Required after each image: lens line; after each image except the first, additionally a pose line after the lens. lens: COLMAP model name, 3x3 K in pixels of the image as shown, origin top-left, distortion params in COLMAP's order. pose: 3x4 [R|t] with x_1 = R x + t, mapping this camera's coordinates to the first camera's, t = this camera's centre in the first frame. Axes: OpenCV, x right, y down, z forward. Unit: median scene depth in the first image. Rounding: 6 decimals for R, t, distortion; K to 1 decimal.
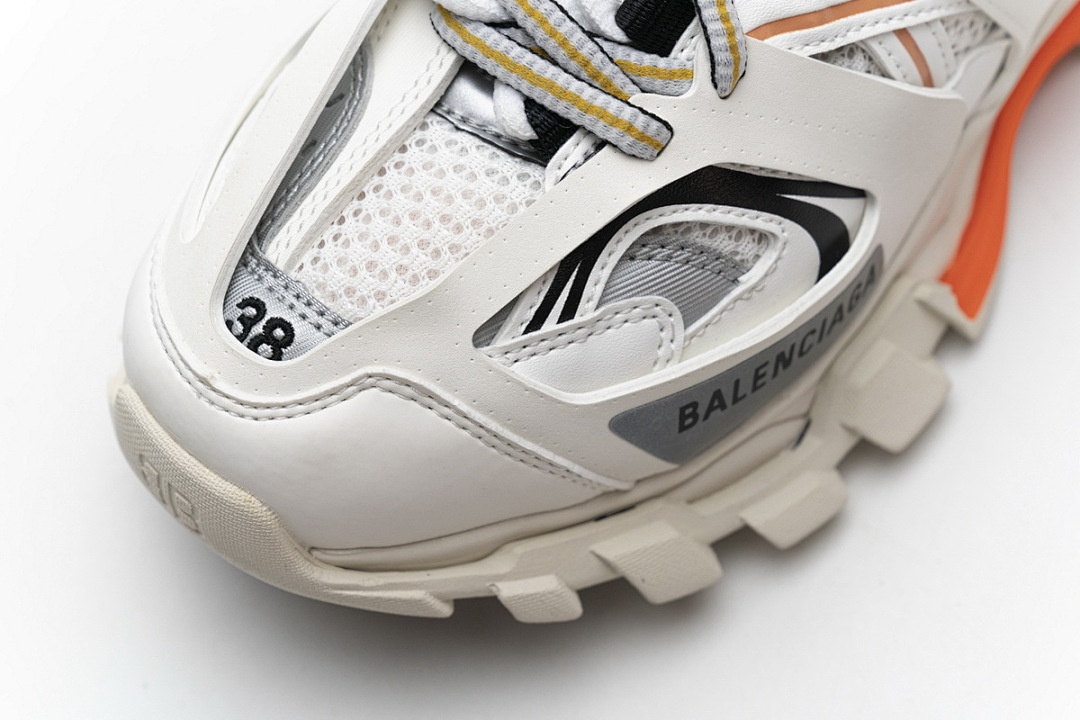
lens RADIAL K [[2199.7, 0, 520.2], [0, 2199.7, 393.5], [0, 0, 1]] dist [0.033757, 0.000000]
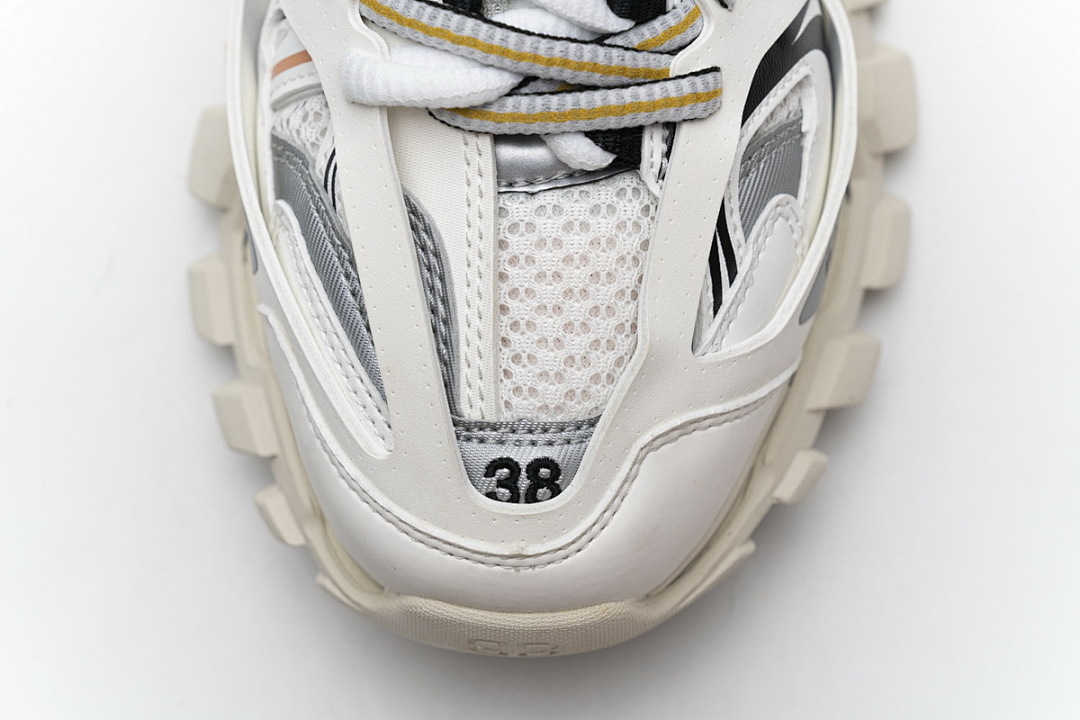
lens RADIAL K [[2199.7, 0, 544.4], [0, 2199.7, 361.0], [0, 0, 1]] dist [0.033757, 0.000000]
pose [[0.737161, -0.646260, 0.197336, -0.271891], [0.566347, 0.750205, 0.341239, -0.403861], [-0.368571, -0.139788, 0.919029, 0.084371]]
